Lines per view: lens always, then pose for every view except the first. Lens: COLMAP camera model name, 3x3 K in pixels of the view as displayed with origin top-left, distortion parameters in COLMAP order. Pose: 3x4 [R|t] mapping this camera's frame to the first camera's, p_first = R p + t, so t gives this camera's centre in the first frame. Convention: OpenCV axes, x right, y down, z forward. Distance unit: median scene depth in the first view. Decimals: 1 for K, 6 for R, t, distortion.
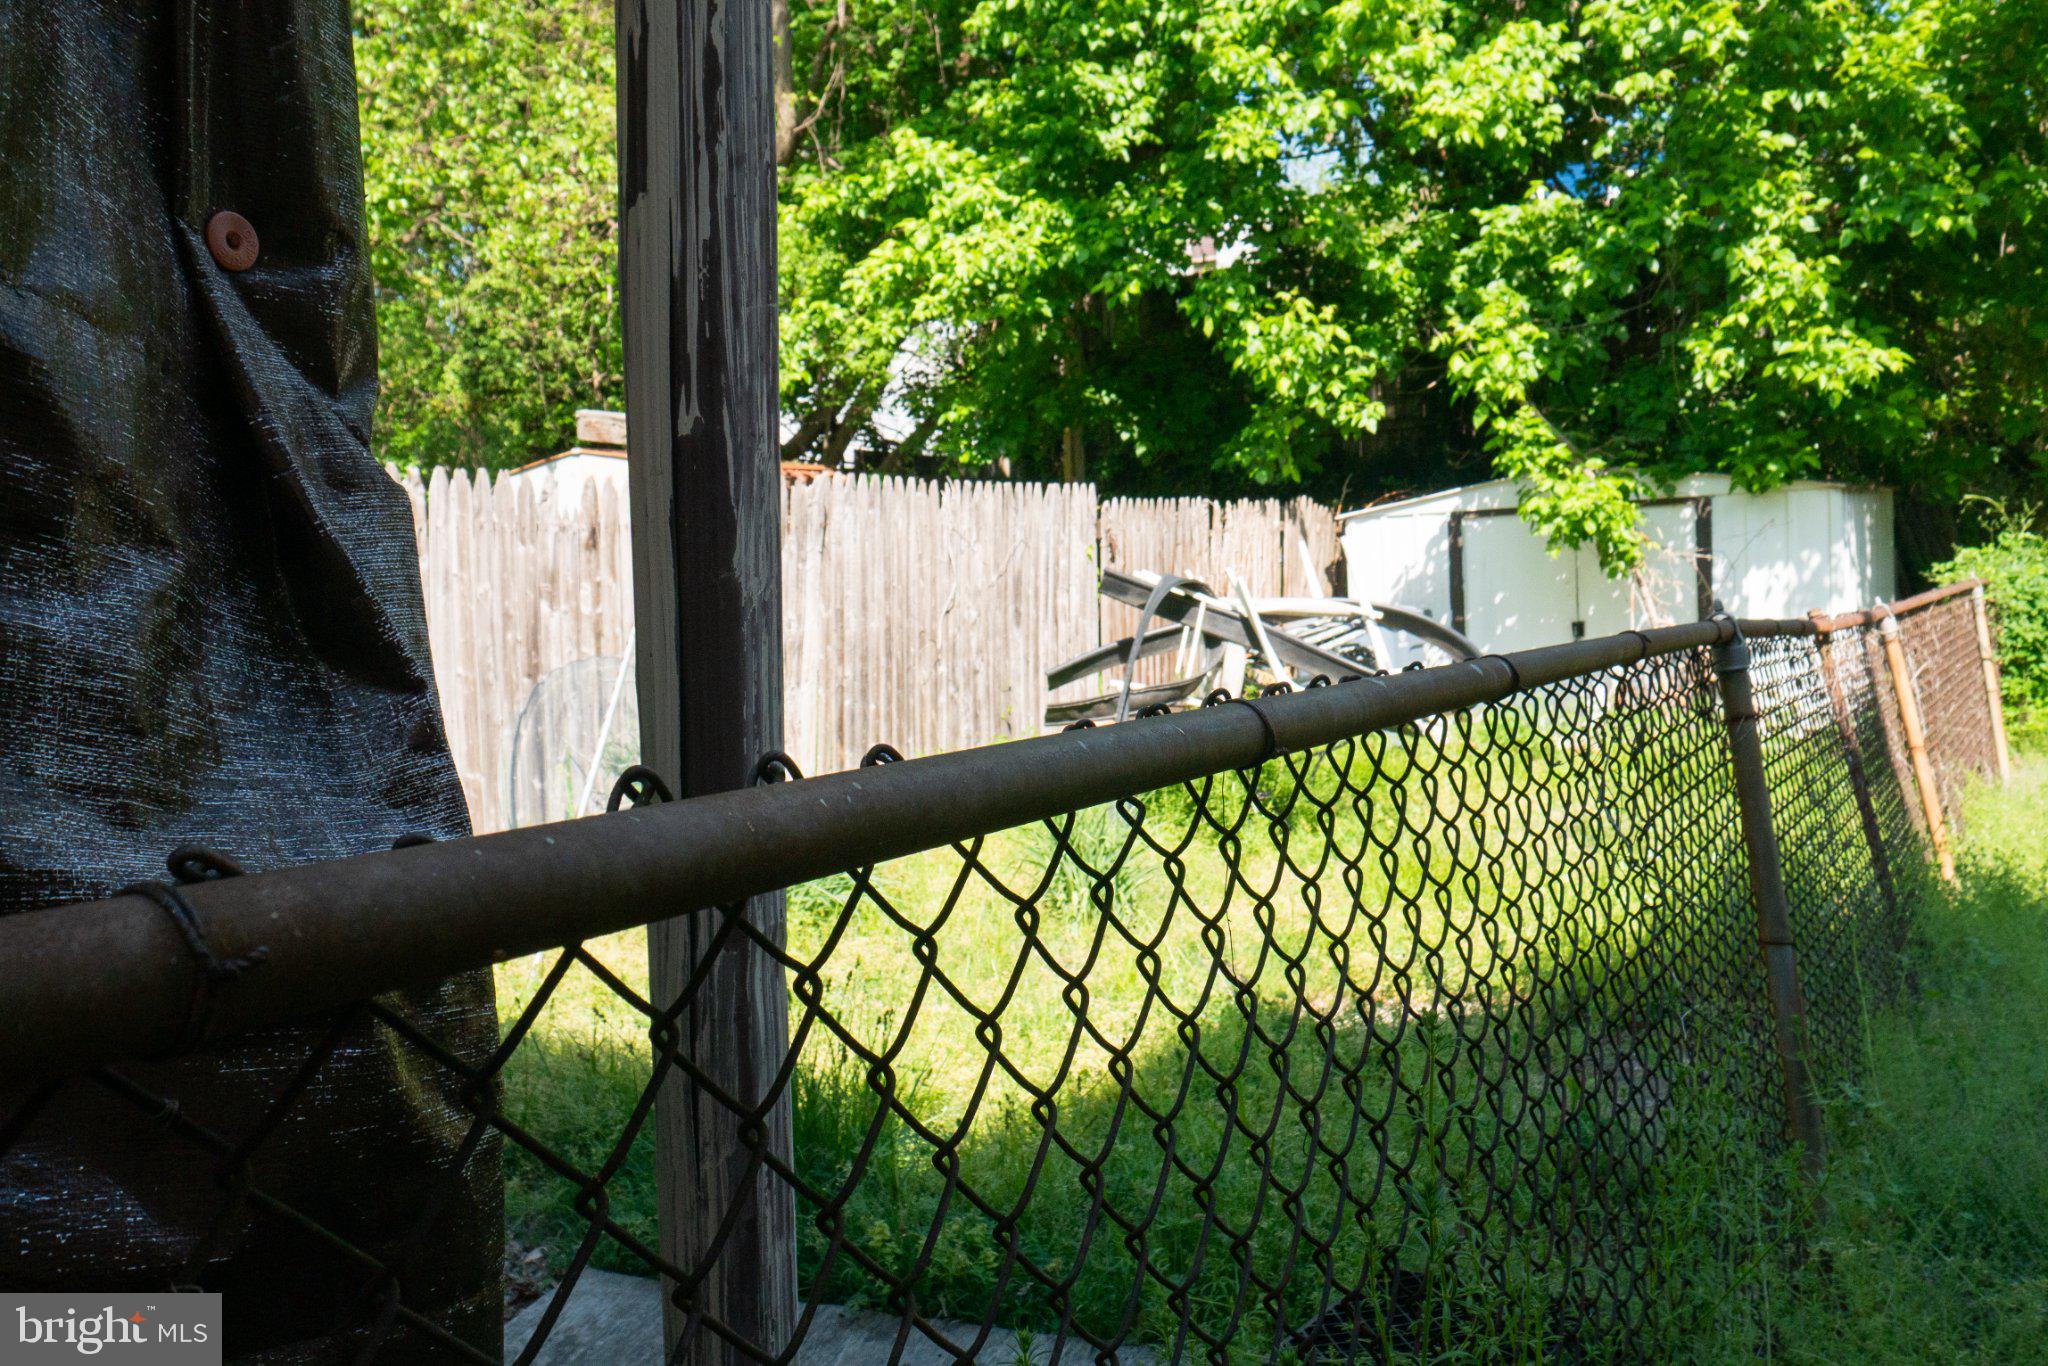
lens RADIAL K [[1707.0, 0, 1022.2], [0, 1707.0, 700.5], [0, 0, 1]] dist [-0.031139, 0.011383]
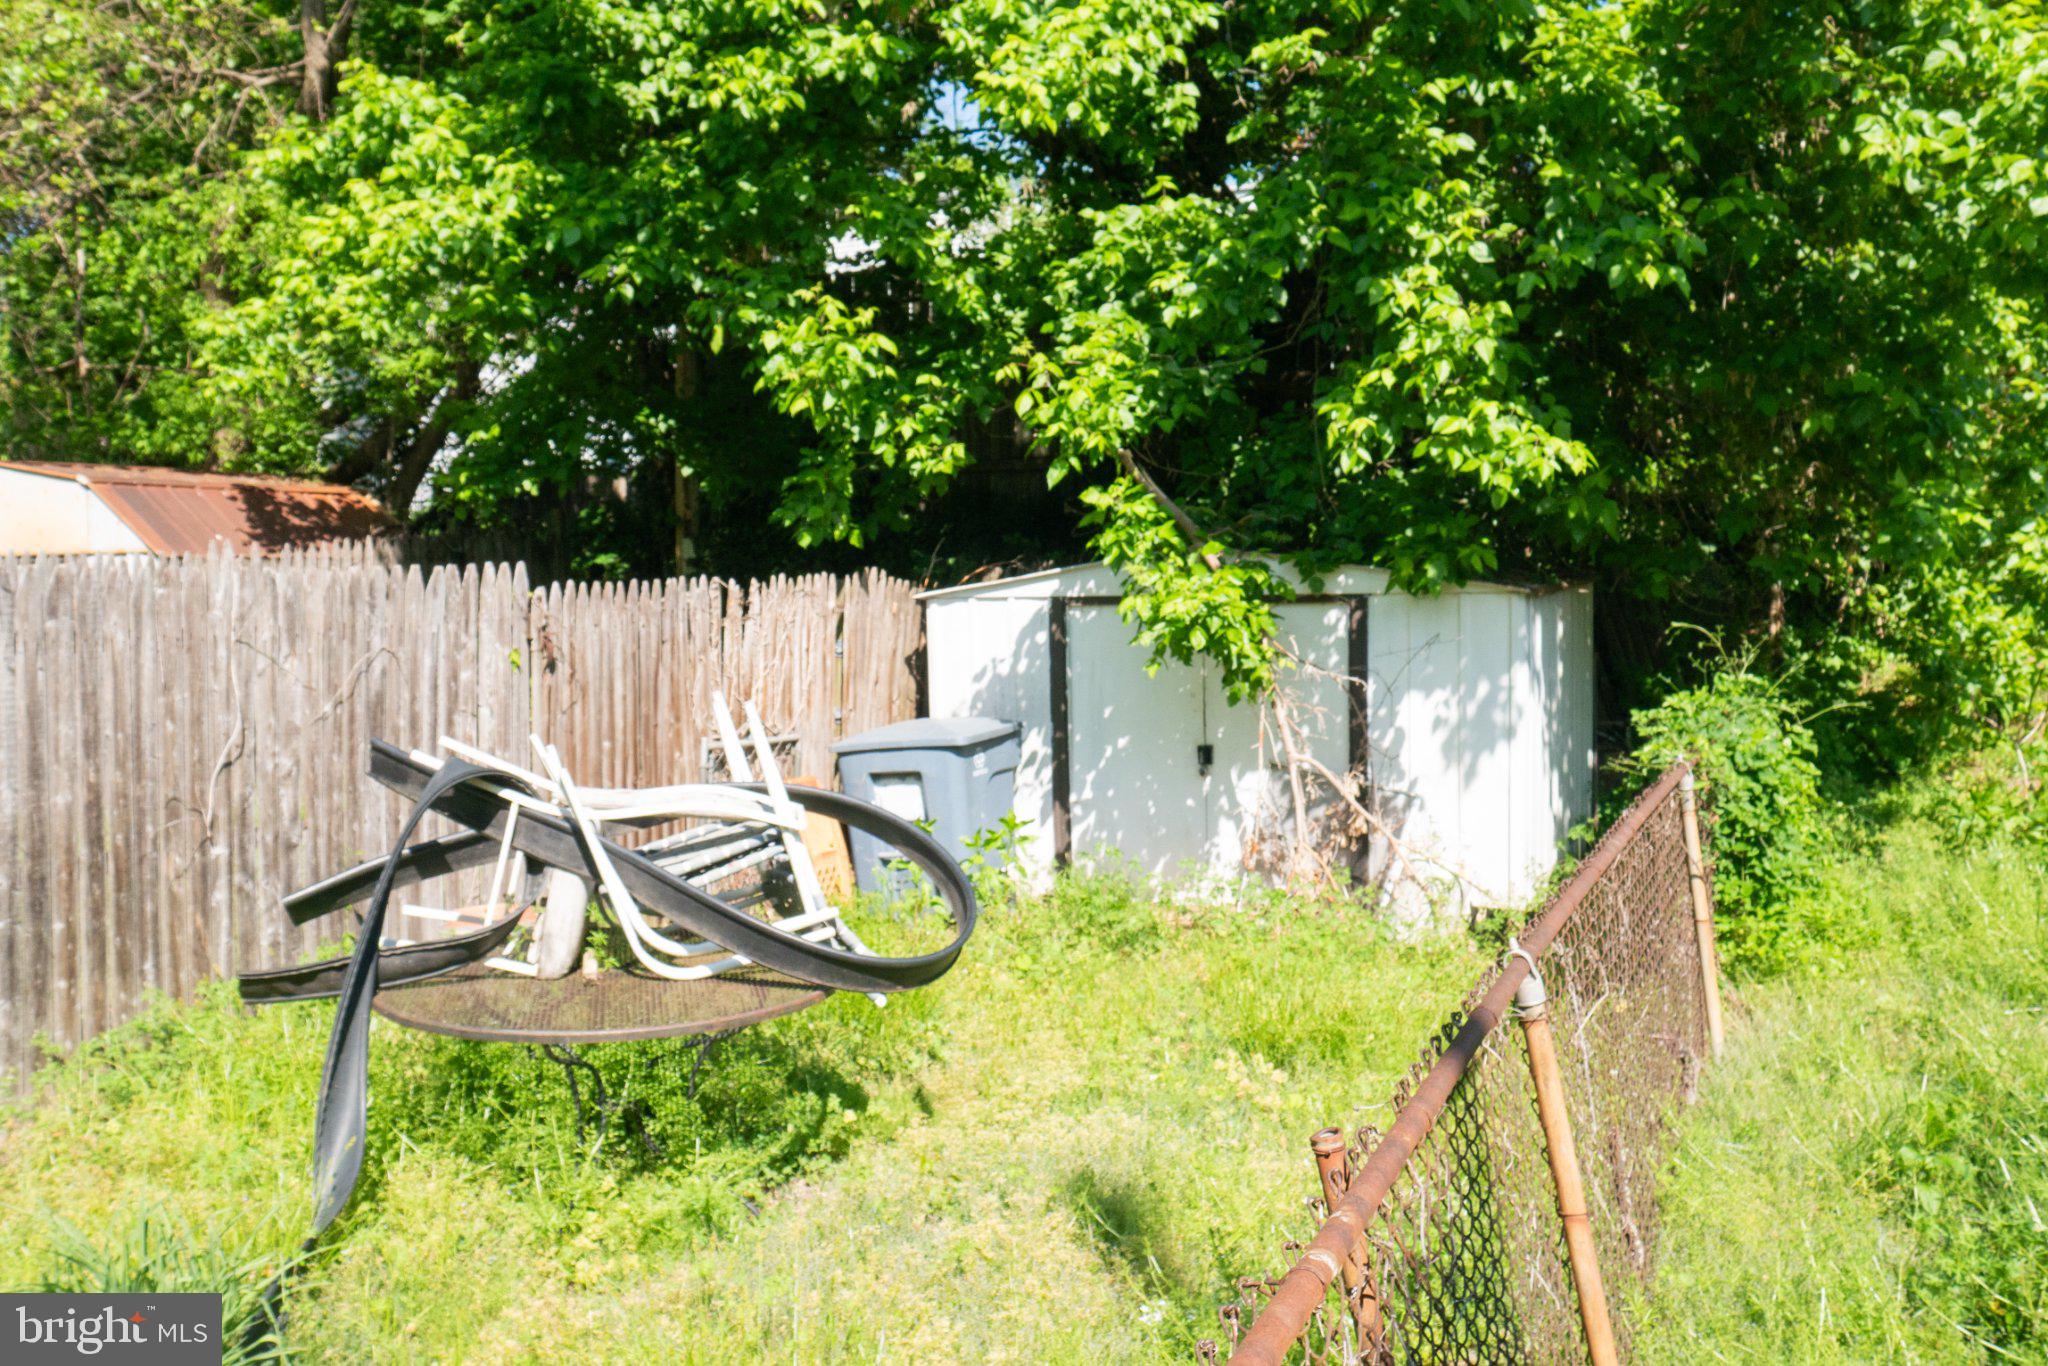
lens RADIAL K [[1707.0, 0, 1030.6], [0, 1707.0, 669.6], [0, 0, 1]] dist [-0.031139, 0.011383]
pose [[0.989347, 0.022377, 0.143849, 0.148409], [-0.020578, 0.999691, -0.013979, -0.075019], [-0.144117, 0.010870, 0.989501, 0.261458]]
